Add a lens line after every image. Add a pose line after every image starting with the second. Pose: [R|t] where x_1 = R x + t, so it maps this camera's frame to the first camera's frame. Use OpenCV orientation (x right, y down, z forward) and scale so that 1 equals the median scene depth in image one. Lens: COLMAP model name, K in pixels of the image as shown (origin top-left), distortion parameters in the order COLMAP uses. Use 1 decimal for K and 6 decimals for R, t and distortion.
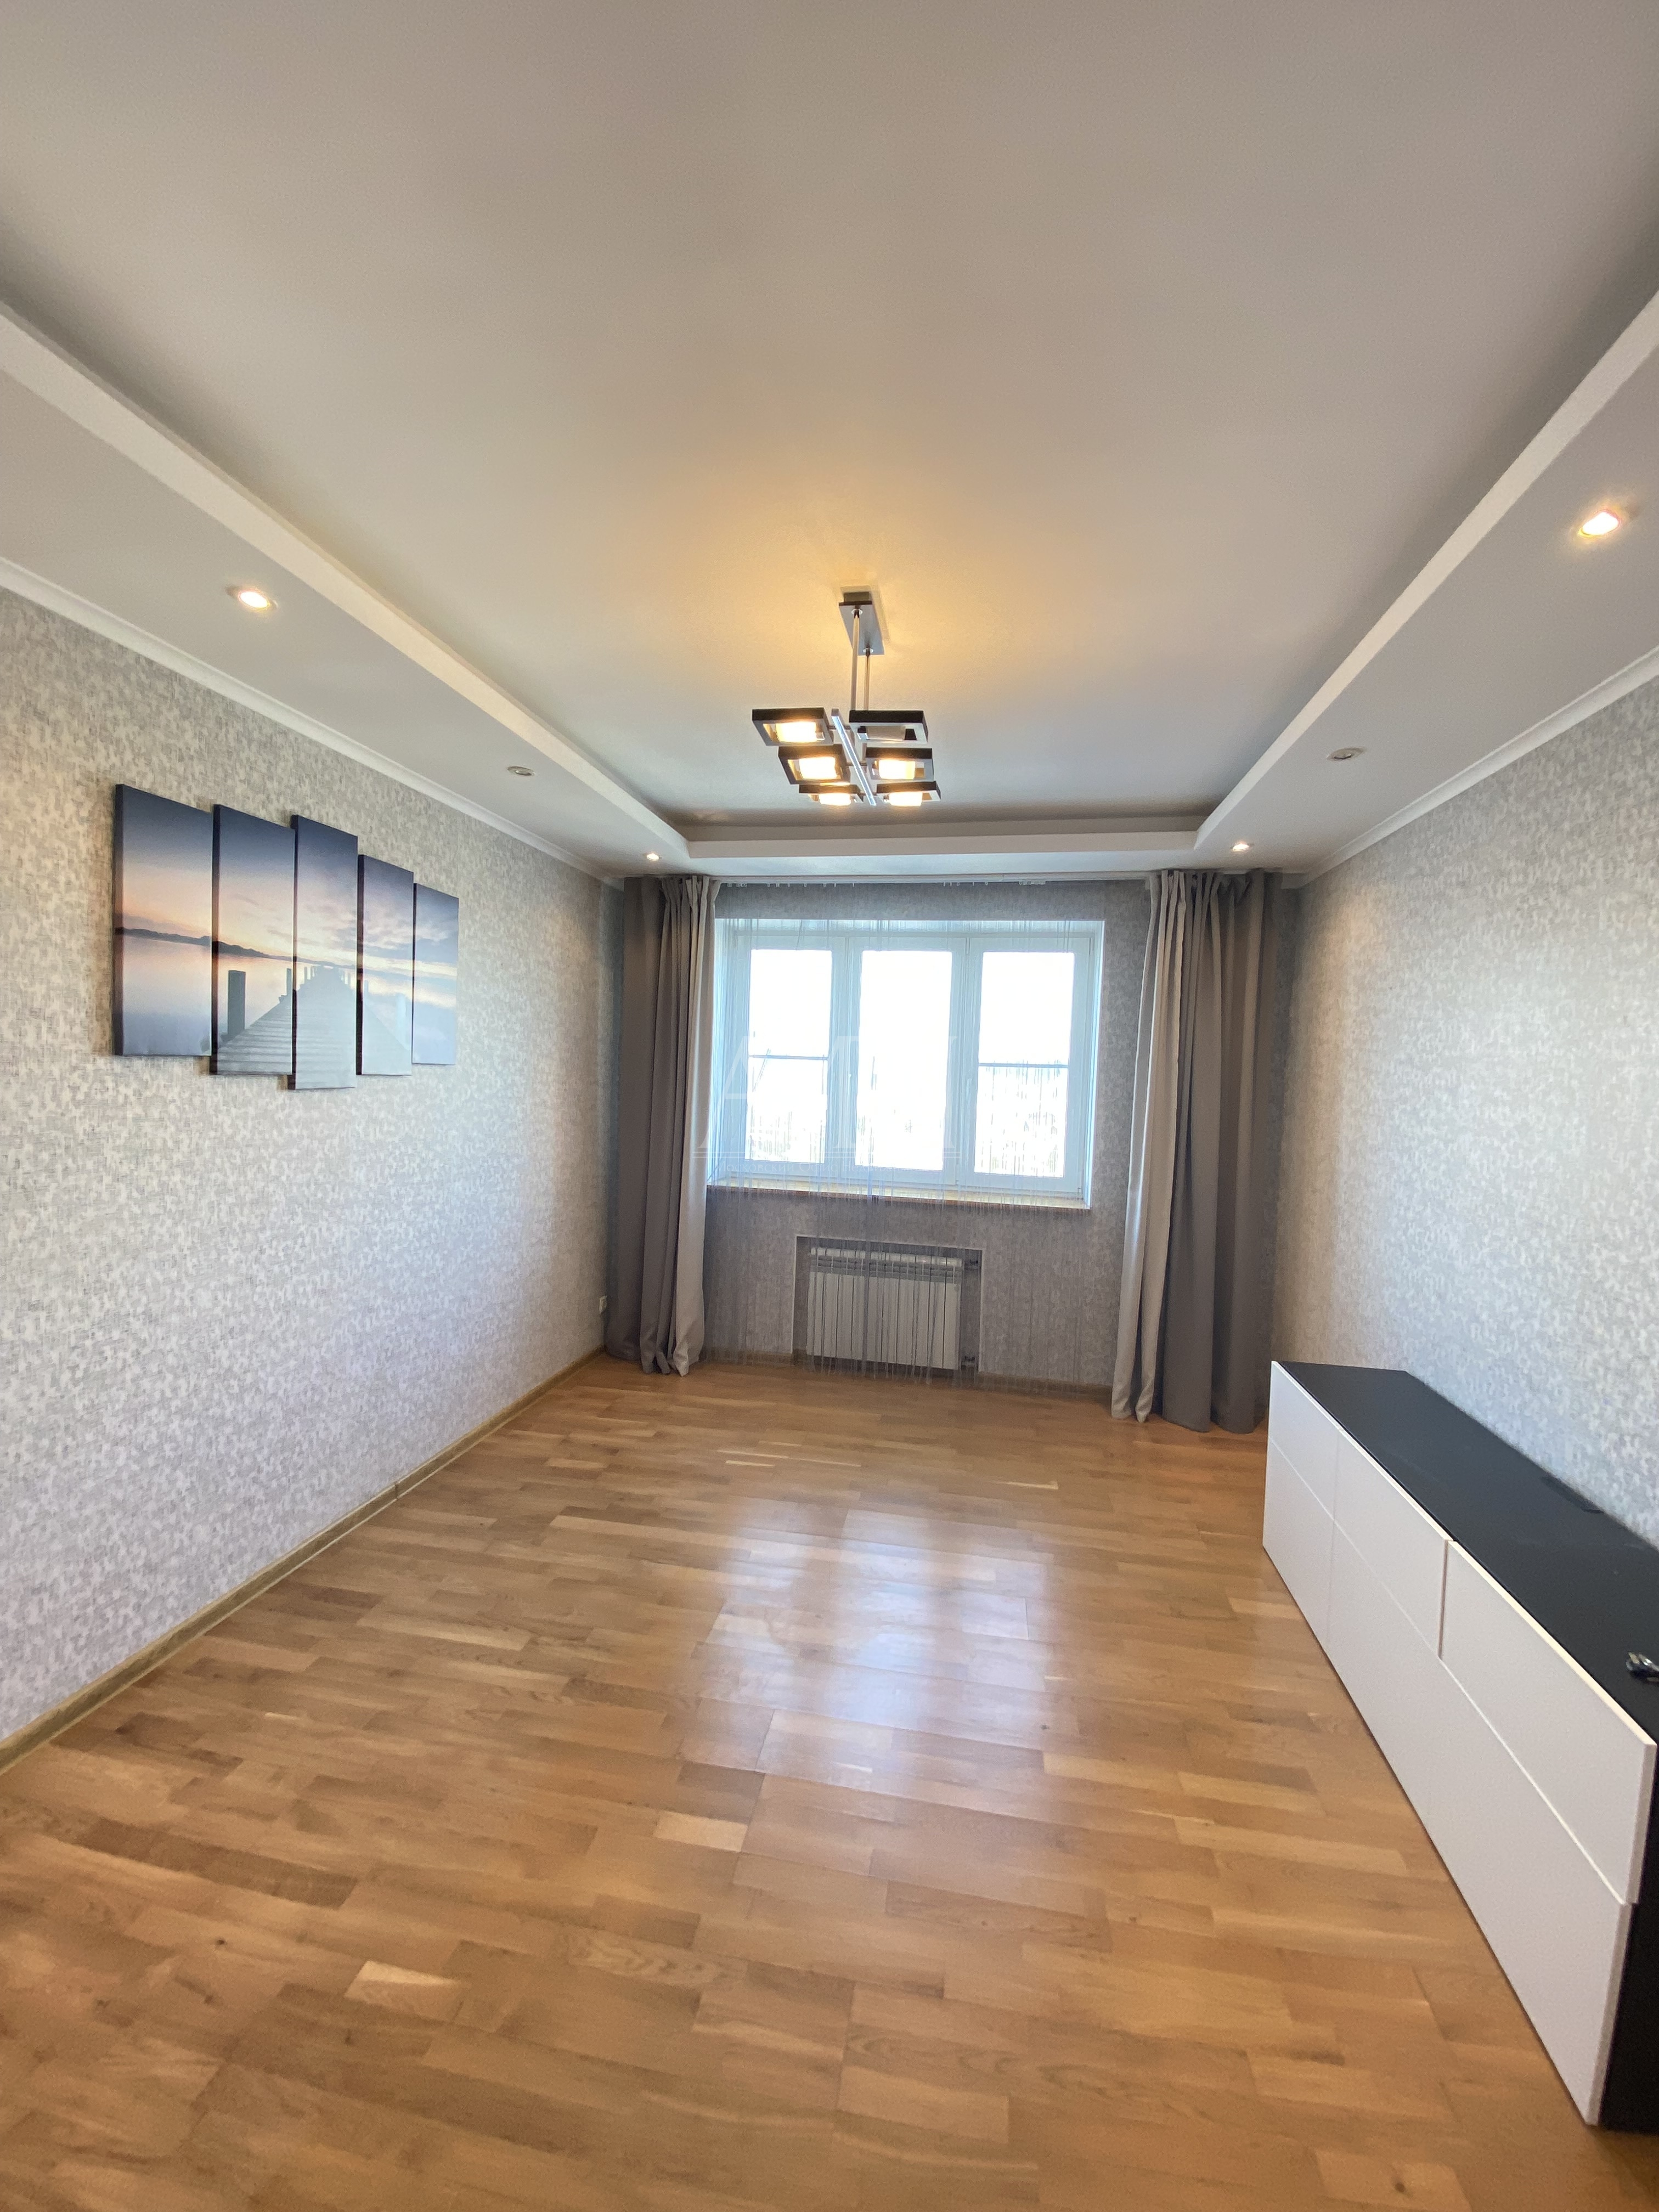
lens RADIAL K [[890.8, 0, 824.1], [0, 890.8, 1108.5], [0, 0, 1]] dist [0.024913, -0.027840]
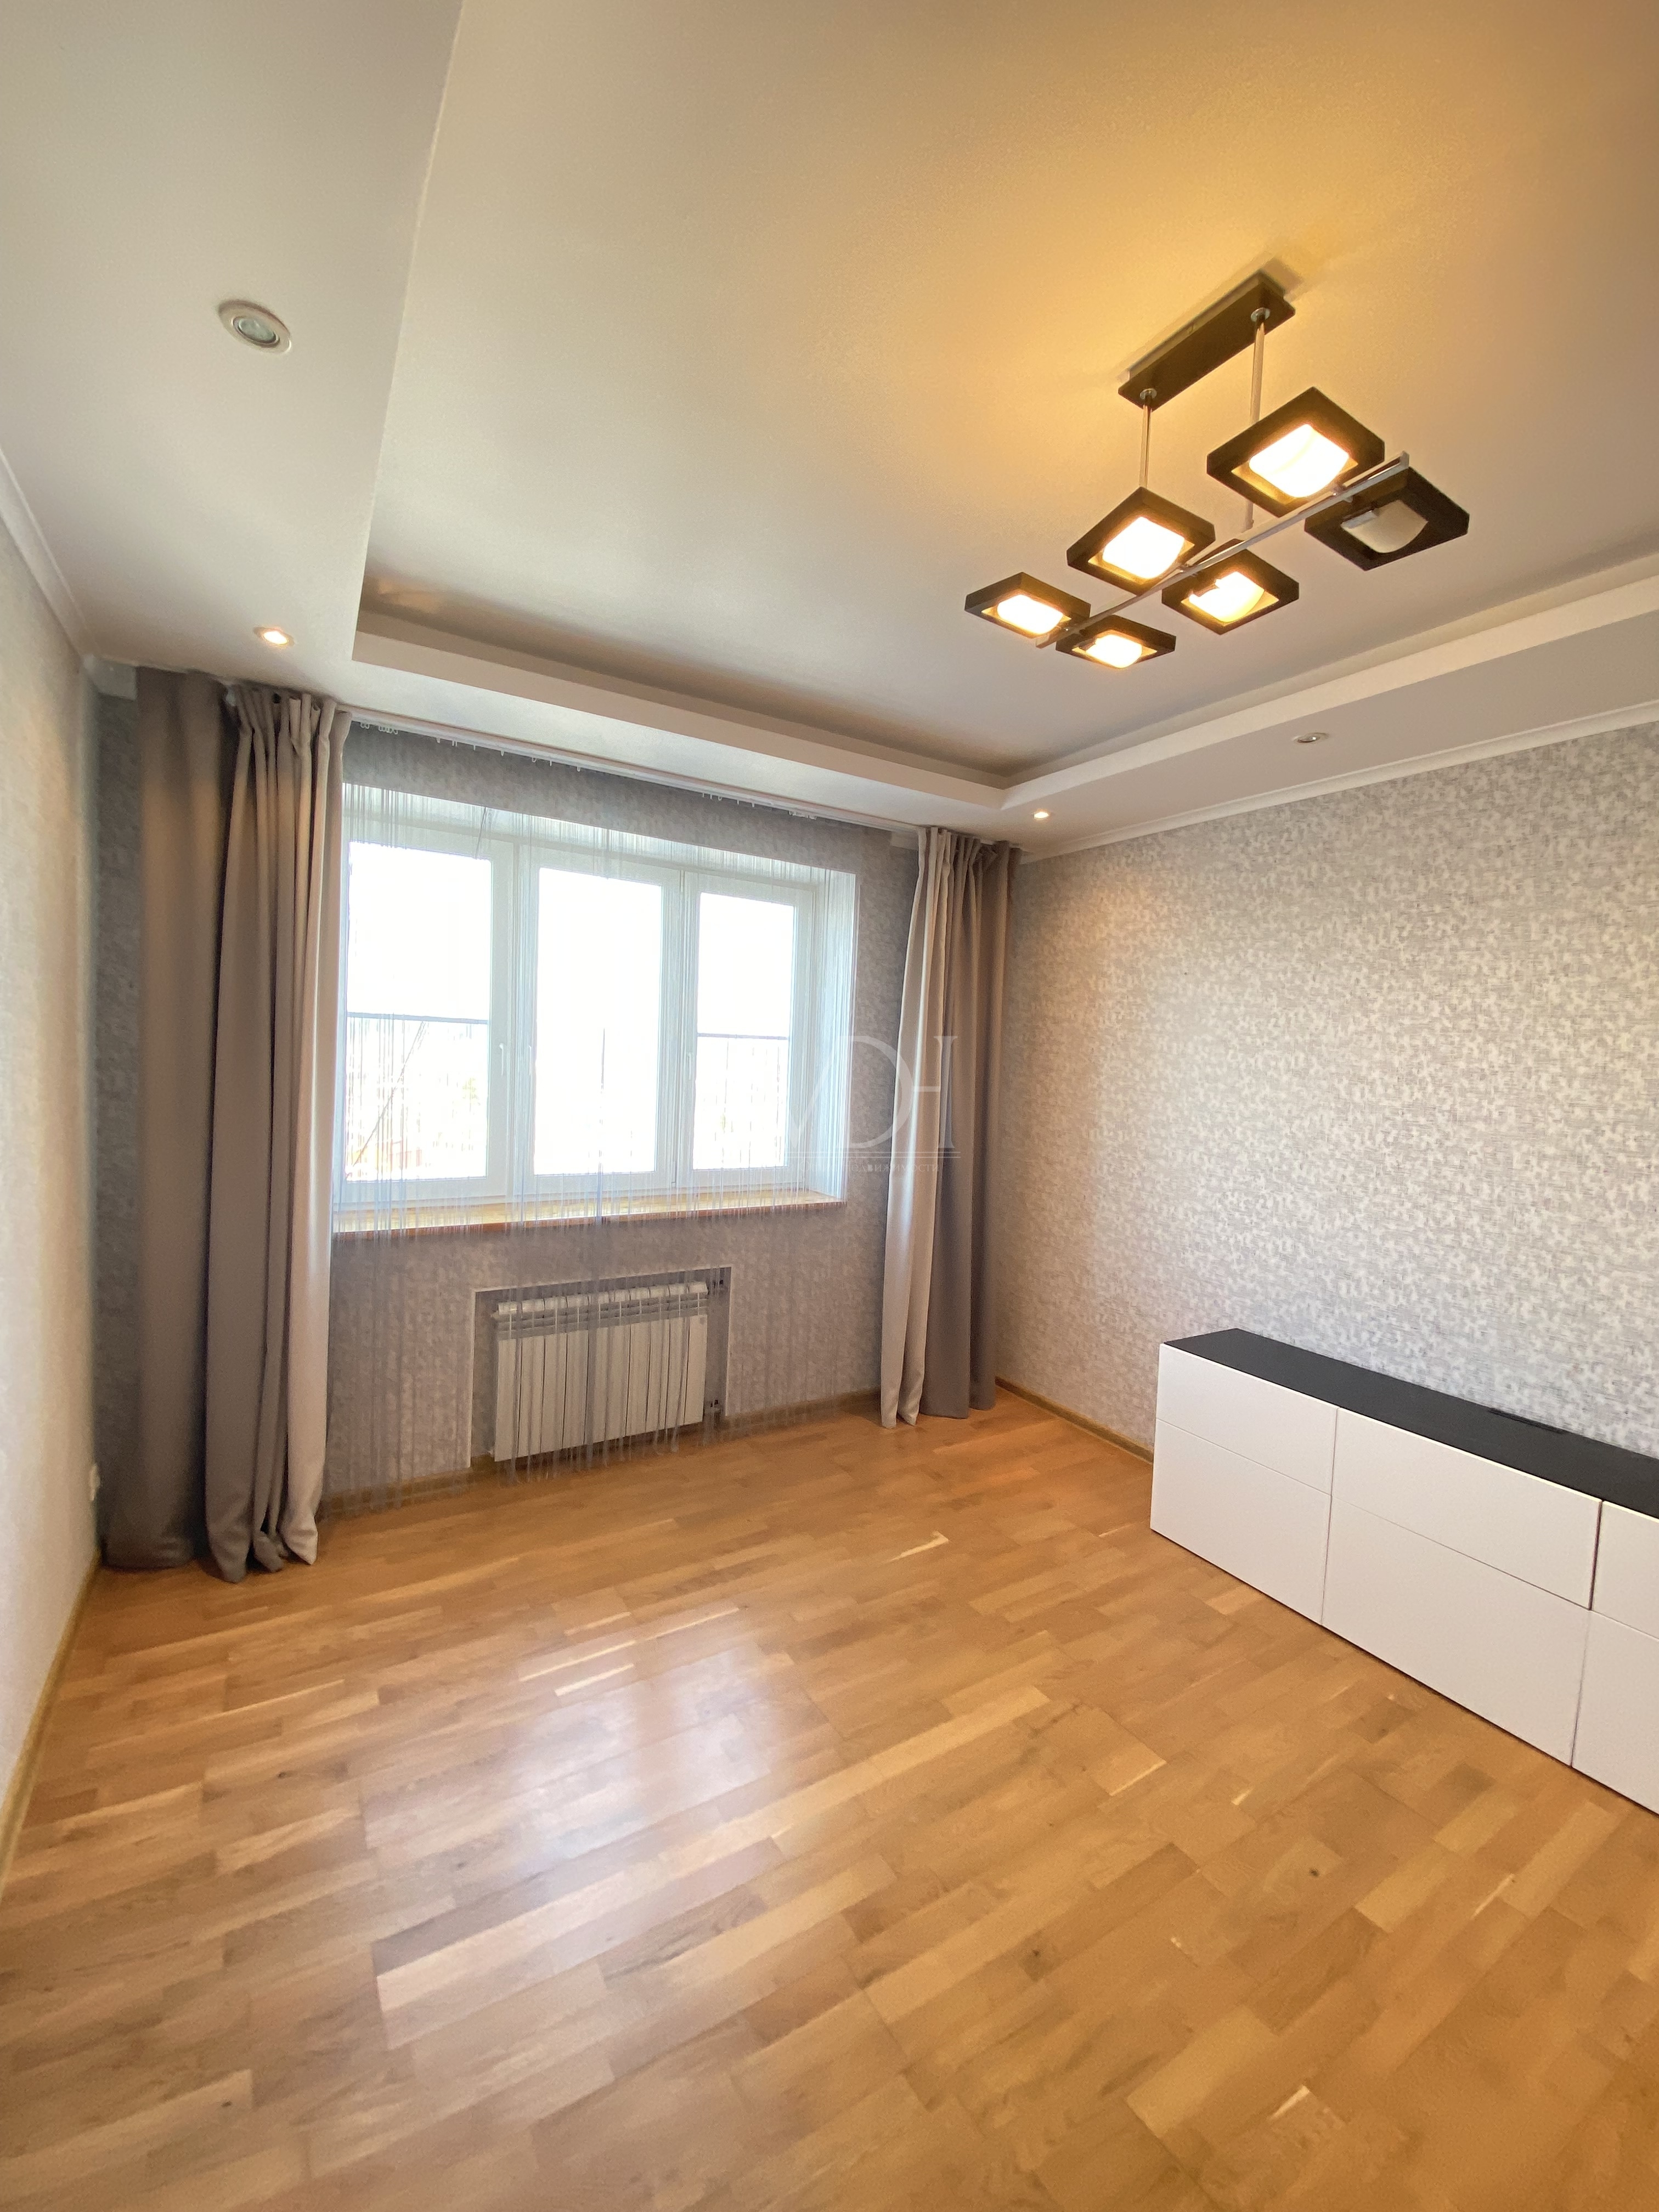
lens RADIAL K [[890.8, 0, 824.1], [0, 890.8, 1108.5], [0, 0, 1]] dist [0.024913, -0.027840]
pose [[0.743476, -0.044058, 0.667309, -0.293840], [0.013385, 0.998608, 0.051019, -0.024648], [-0.668628, -0.028999, 0.743031, 0.354877]]
